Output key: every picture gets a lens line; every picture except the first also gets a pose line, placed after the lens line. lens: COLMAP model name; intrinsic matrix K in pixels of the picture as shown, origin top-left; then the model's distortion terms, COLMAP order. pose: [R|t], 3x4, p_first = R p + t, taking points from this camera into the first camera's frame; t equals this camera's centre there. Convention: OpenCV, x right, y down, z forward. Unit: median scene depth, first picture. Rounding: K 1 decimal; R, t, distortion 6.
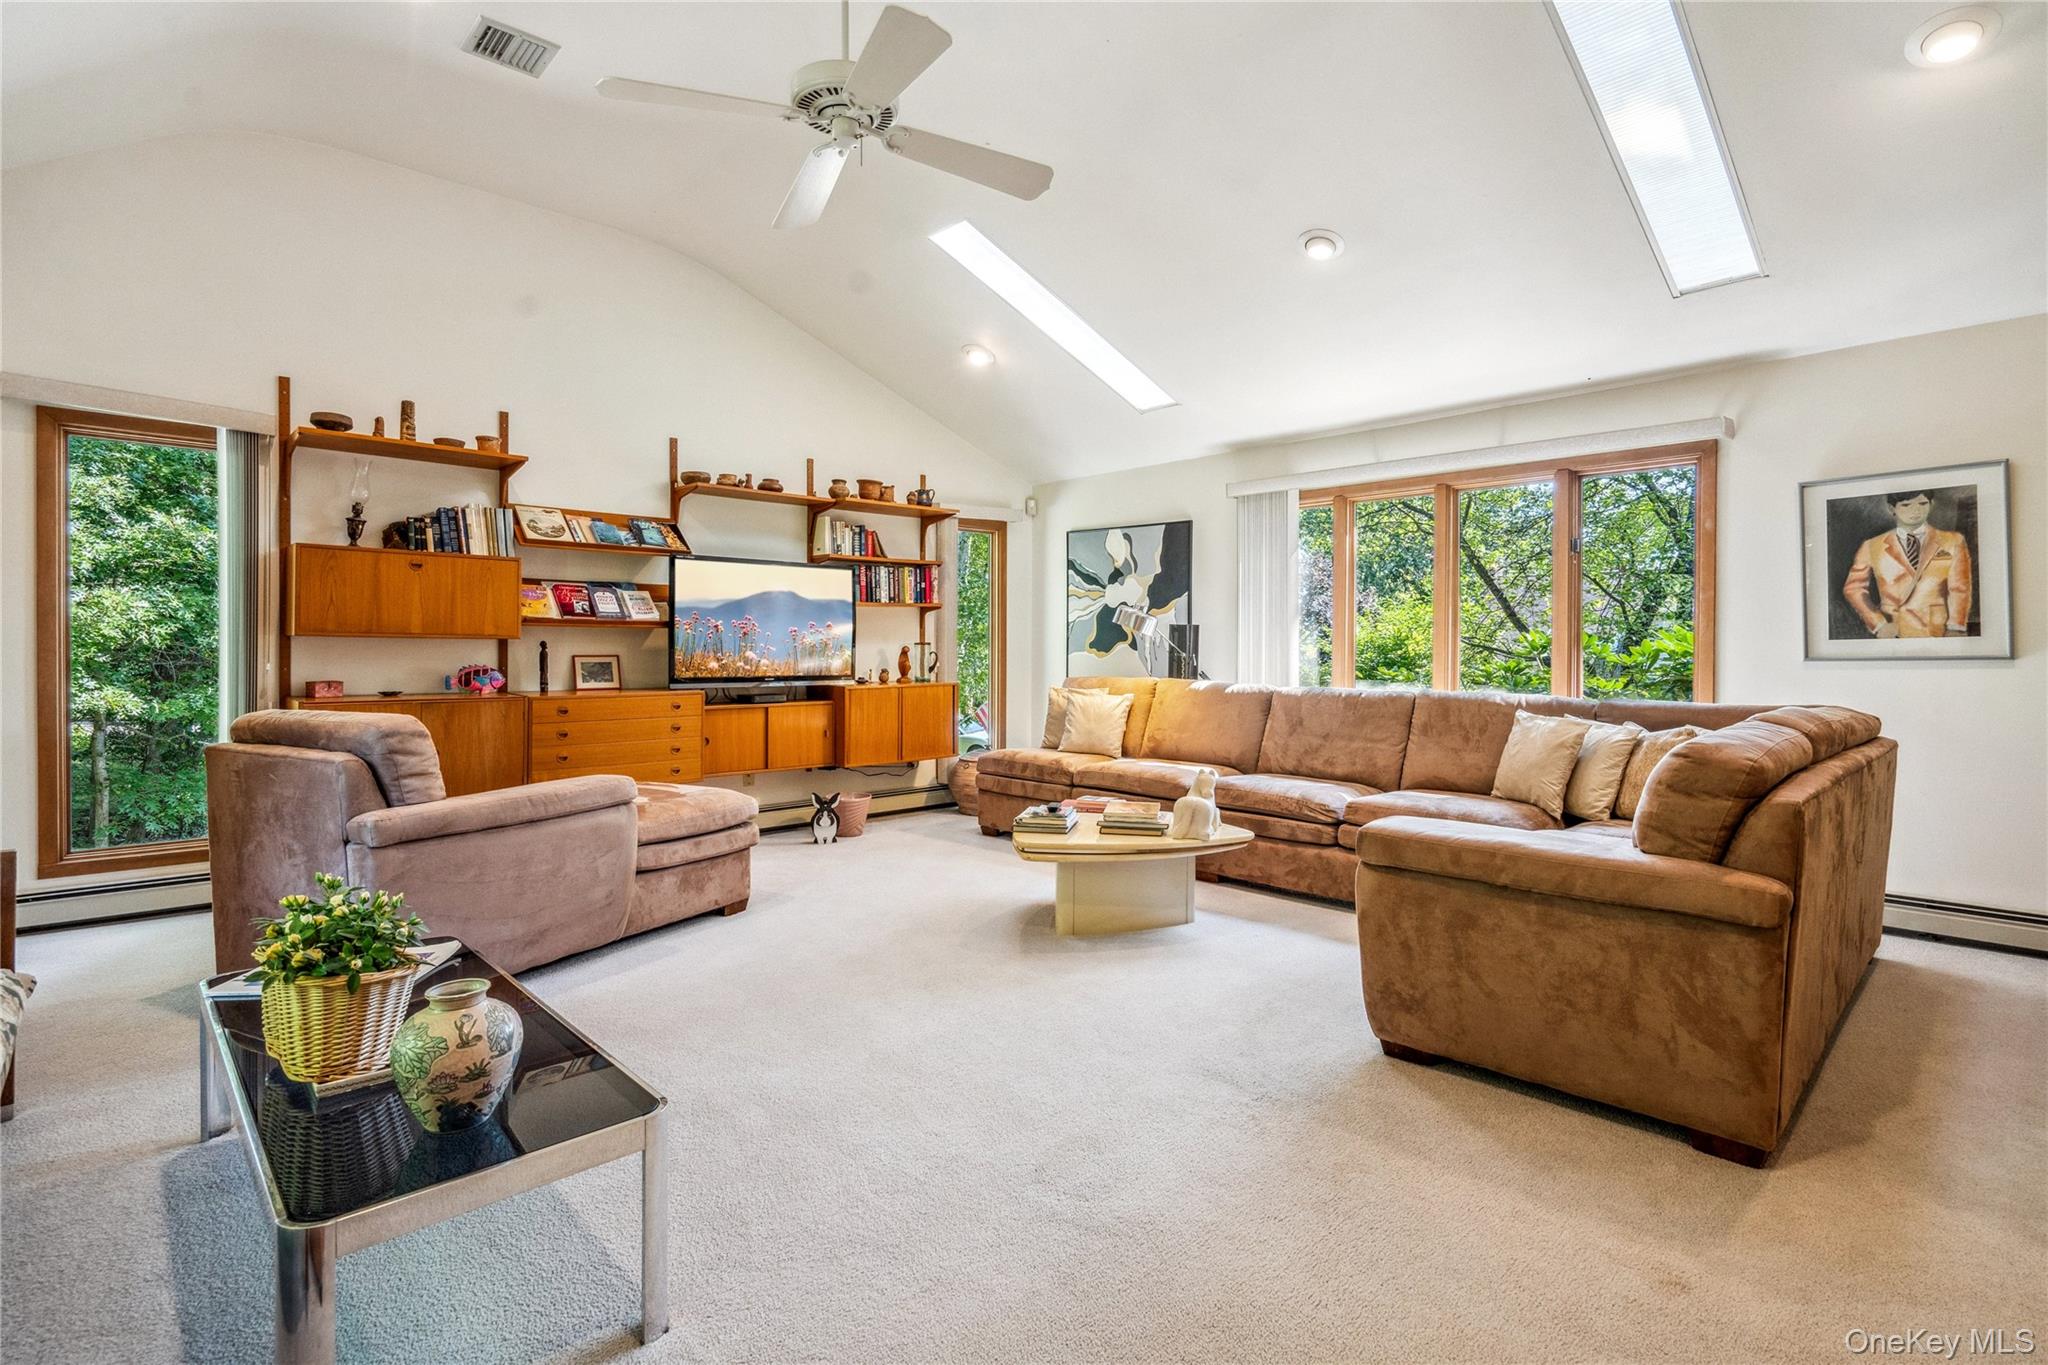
lens RADIAL K [[976.9, 0, 1023.8], [0, 976.9, 674.1], [0, 0, 1]] dist [0.007420, -0.000163]
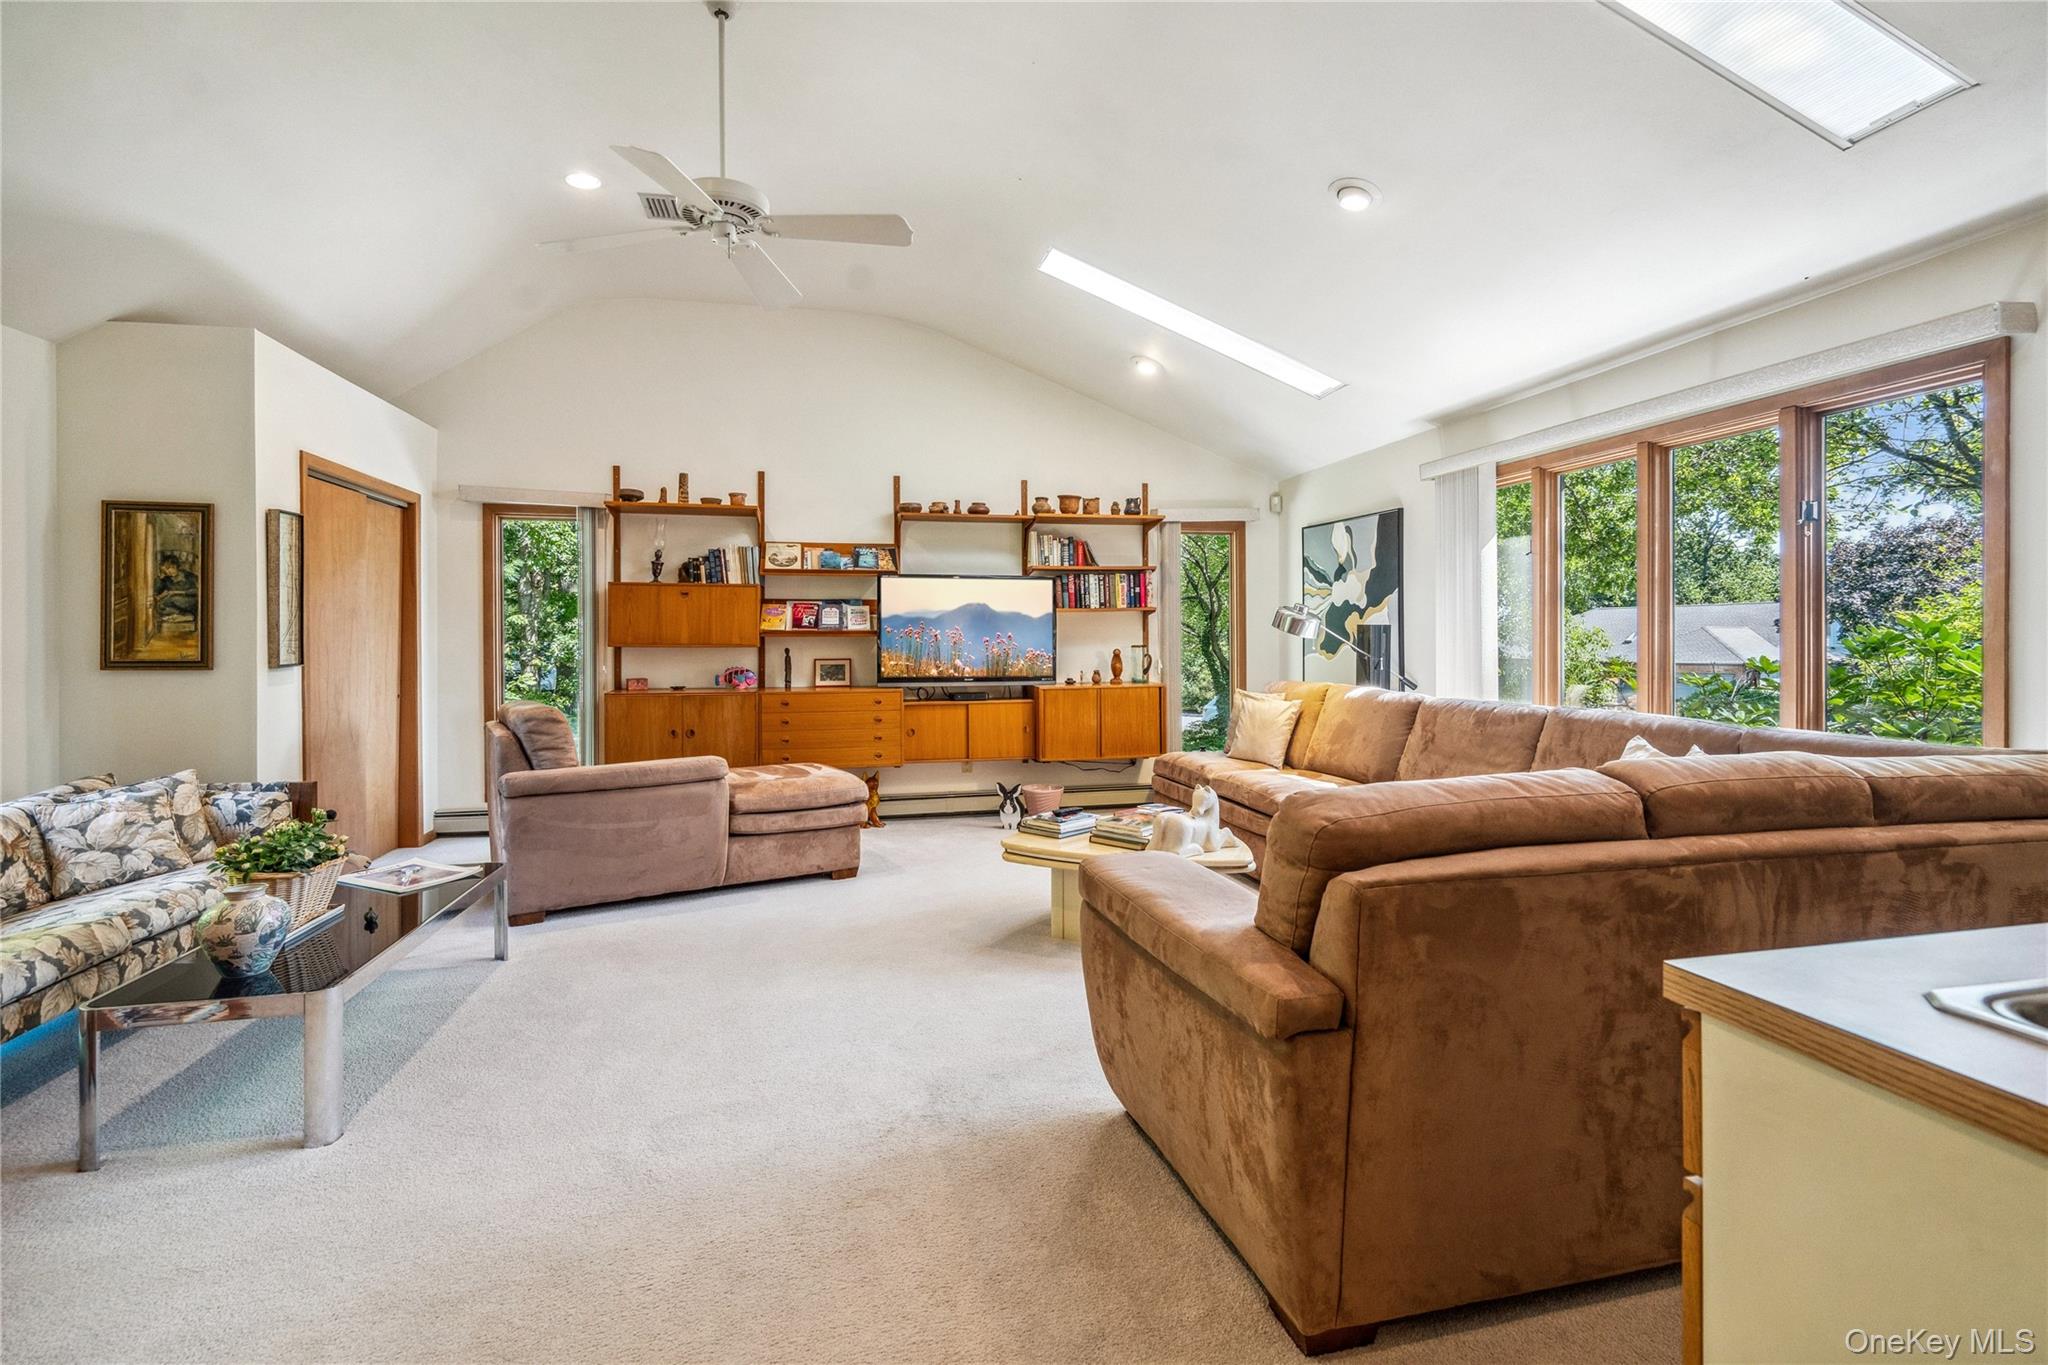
lens RADIAL K [[935.4, 0, 1023.7], [0, 935.4, 662.9], [0, 0, 1]] dist [-0.001372, 0.000786]
pose [[0.860855, 0.003990, -0.508835, 0.376740], [-0.006556, 0.999973, -0.003251, -0.012054], [0.508809, 0.006135, 0.860858, 0.105203]]
